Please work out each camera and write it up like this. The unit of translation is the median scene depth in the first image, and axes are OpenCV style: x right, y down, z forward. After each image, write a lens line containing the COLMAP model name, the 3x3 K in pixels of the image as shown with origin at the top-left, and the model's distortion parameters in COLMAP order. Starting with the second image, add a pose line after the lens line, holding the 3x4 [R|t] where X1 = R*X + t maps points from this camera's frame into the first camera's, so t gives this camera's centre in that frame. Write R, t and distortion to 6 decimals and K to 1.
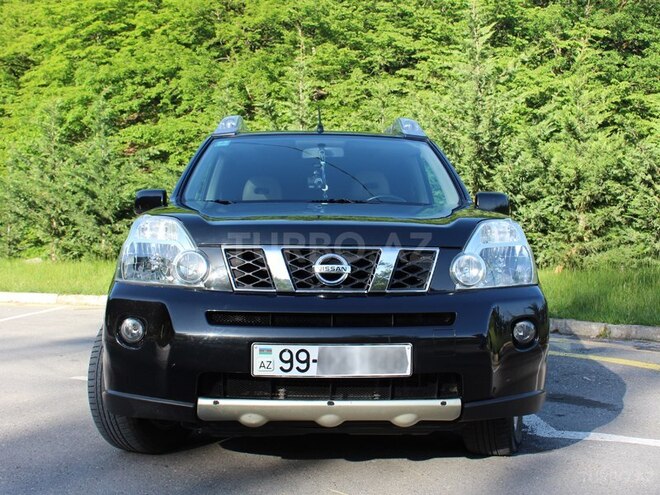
lens RADIAL K [[791.3, 0, 363.4], [0, 791.3, 247.5], [0, 0, 1]] dist [-0.146248, 0.050725]
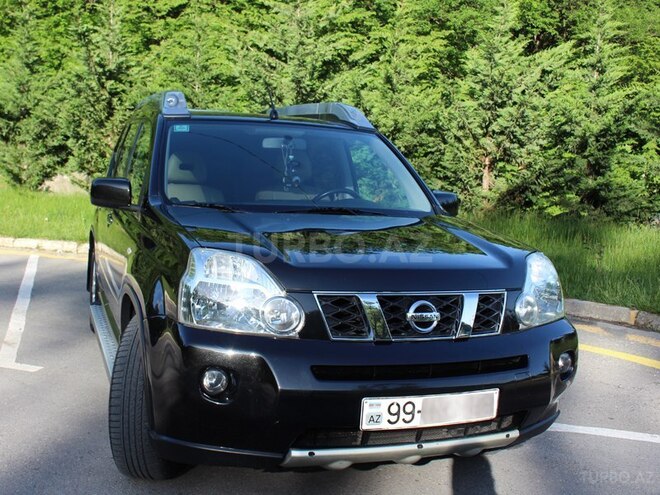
lens RADIAL K [[772.6, 0, 330.0], [0, 772.6, 247.5], [0, 0, 1]] dist [-0.196184, 0.190574]
pose [[0.955152, 0.015507, 0.295710, -0.112267], [-0.050274, 0.992622, 0.110337, -0.040904], [-0.291817, -0.120255, 0.948884, 0.029088]]
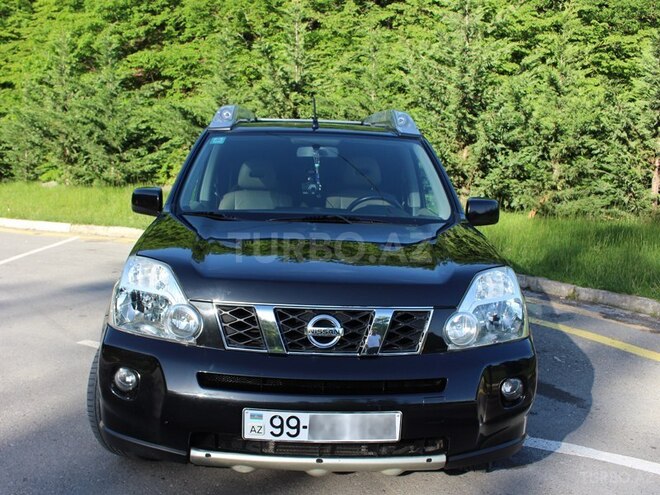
lens RADIAL K [[705.5, 0, 328.0], [0, 705.5, 286.3], [0, 0, 1]] dist [-0.153651, 0.092860]
pose [[0.999105, 0.034181, -0.024931, -0.003821], [-0.028949, 0.982066, 0.186300, -0.048586], [0.030852, -0.185412, 0.982176, 0.036055]]
